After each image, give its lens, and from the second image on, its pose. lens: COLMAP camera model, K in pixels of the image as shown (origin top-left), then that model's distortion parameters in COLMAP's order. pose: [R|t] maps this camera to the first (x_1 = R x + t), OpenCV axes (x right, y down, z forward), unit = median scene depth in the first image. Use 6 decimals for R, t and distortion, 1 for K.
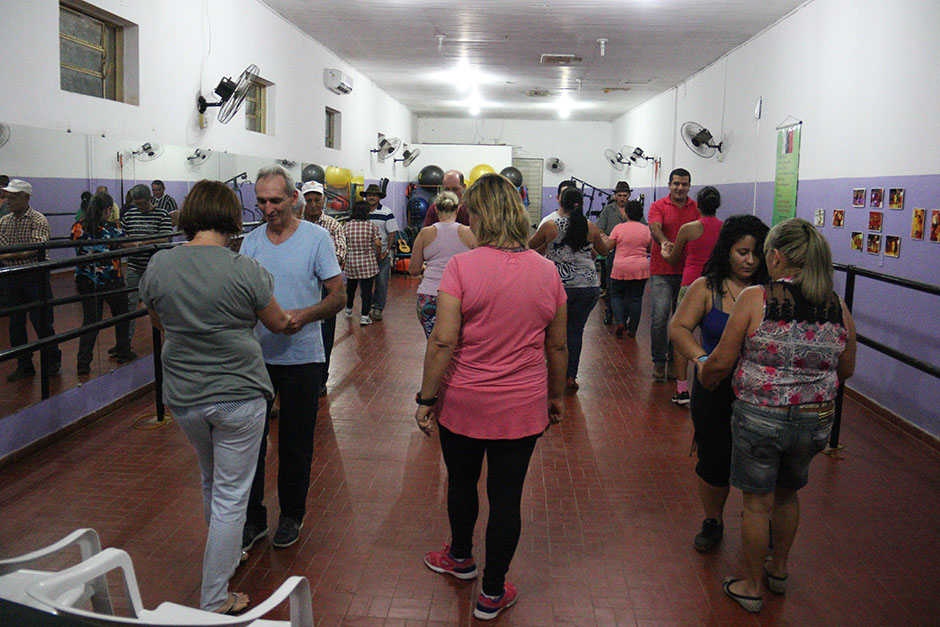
lens RADIAL K [[760.4, 0, 471.8], [0, 760.4, 275.5], [0, 0, 1]] dist [-0.180114, 0.140683]
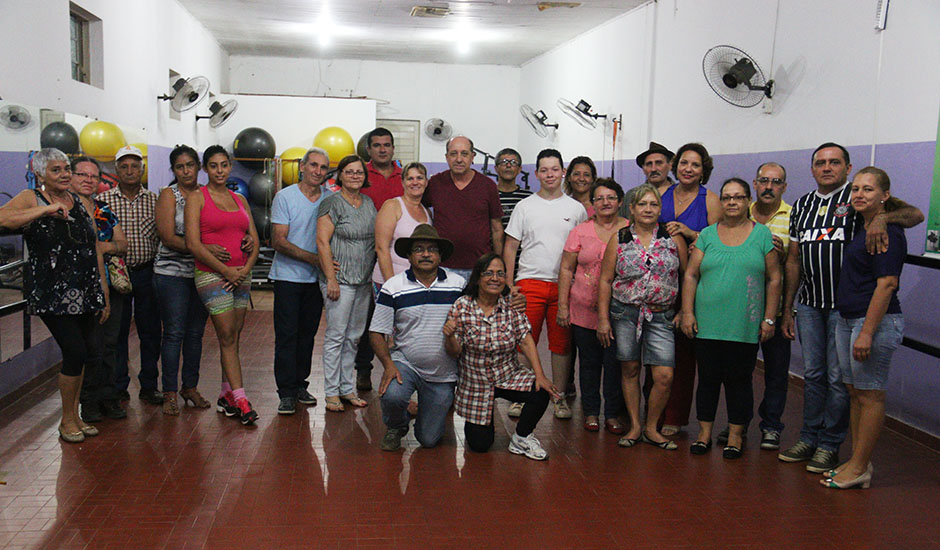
lens RADIAL K [[969.1, 0, 470.0], [0, 969.1, 275.0], [0, 0, 1]] dist [-0.028389, 0.005134]
pose [[0.983099, -0.015490, 0.182420, -0.029792], [0.016342, 0.999861, -0.003169, -0.016633], [-0.182345, 0.006096, 0.983216, 0.187058]]
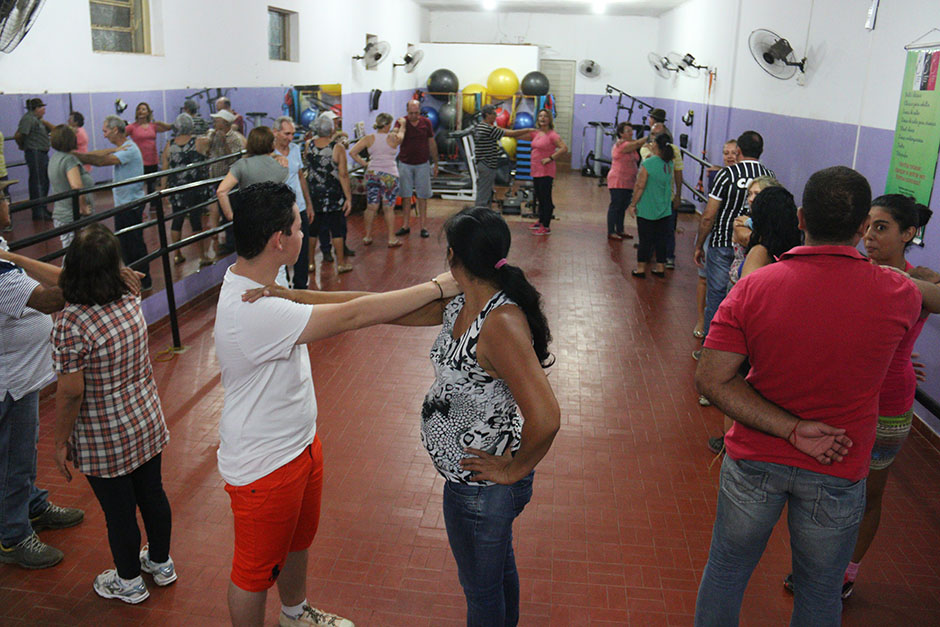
lens RADIAL K [[760.4, 0, 471.8], [0, 760.4, 275.5], [0, 0, 1]] dist [-0.180114, 0.140683]
pose [[0.998286, 0.018416, -0.055557, 0.037932], [-0.010297, 0.989664, 0.143034, -0.045466], [0.057617, -0.142217, 0.988157, 0.167862]]
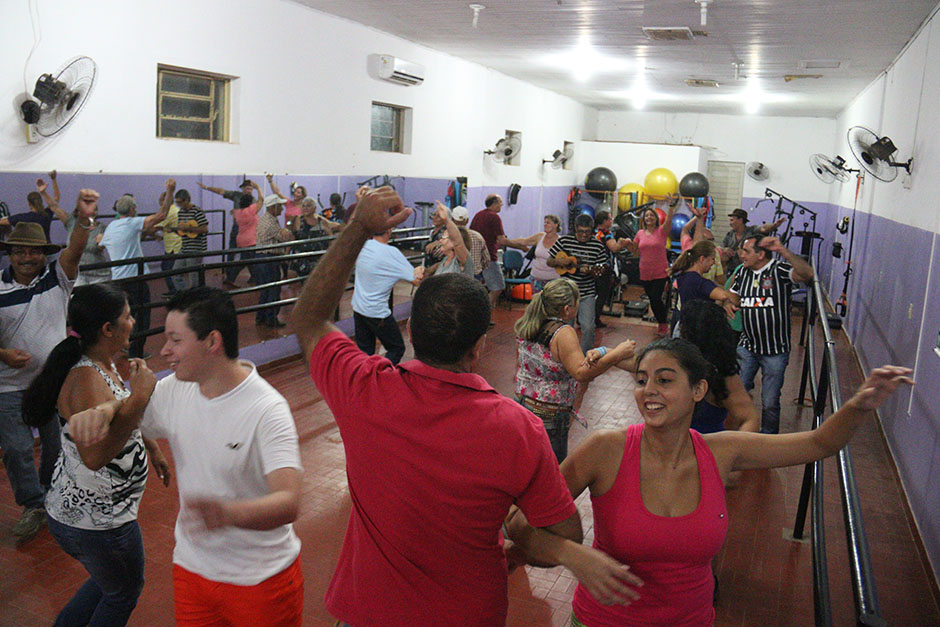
lens RADIAL K [[760.4, 0, 471.8], [0, 760.4, 275.5], [0, 0, 1]] dist [-0.180114, 0.140683]
pose [[0.937717, 0.071376, -0.339989, 0.132465], [-0.065820, 0.997442, 0.027860, -0.047382], [0.341108, -0.003747, 0.940017, 0.191413]]
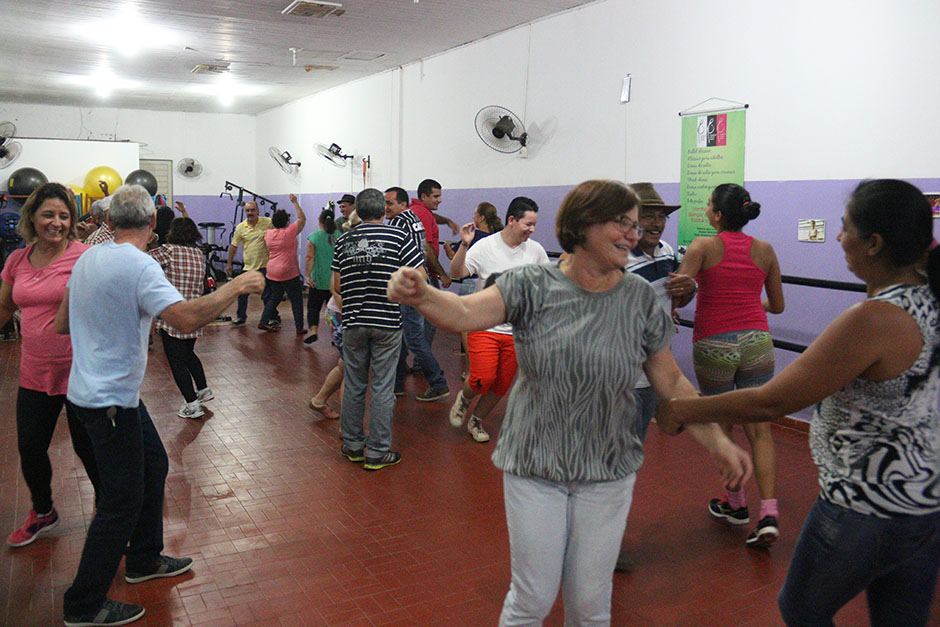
lens RADIAL K [[760.4, 0, 471.8], [0, 760.4, 275.5], [0, 0, 1]] dist [-0.180114, 0.140683]
pose [[0.833356, -0.063841, 0.549038, -0.104833], [0.068107, 0.997598, 0.012623, -0.028727], [-0.548525, 0.026874, 0.835702, 0.242642]]
